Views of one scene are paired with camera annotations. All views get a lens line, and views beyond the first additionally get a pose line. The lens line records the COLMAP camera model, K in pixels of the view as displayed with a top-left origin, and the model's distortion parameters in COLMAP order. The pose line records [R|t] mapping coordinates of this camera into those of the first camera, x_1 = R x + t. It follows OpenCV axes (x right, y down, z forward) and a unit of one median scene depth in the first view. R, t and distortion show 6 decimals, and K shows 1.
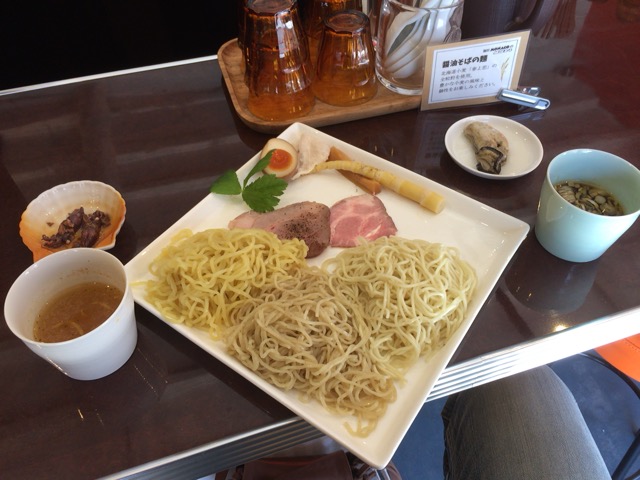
lens RADIAL K [[595.9, 0, 315.0], [0, 595.9, 240.2], [0, 0, 1]] dist [0.066973, -0.025142]
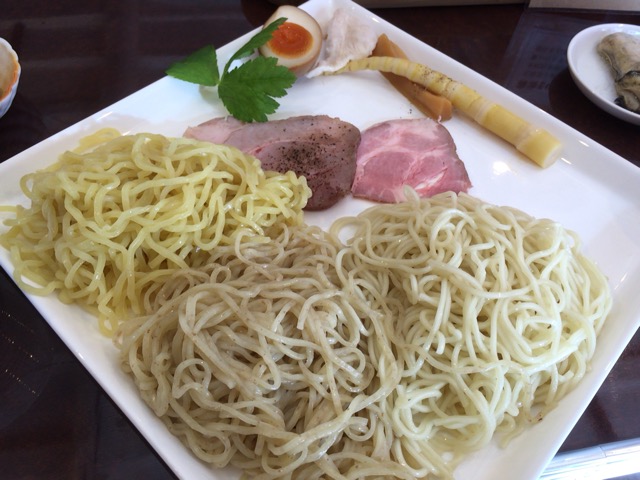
lens RADIAL K [[595.9, 0, 315.9], [0, 595.9, 238.0], [0, 0, 1]] dist [0.066973, -0.025142]
pose [[0.987325, 0.154443, -0.036574, 0.019607], [-0.151165, 0.985279, 0.079841, 0.009555], [0.048366, -0.073300, 0.996136, 0.428390]]
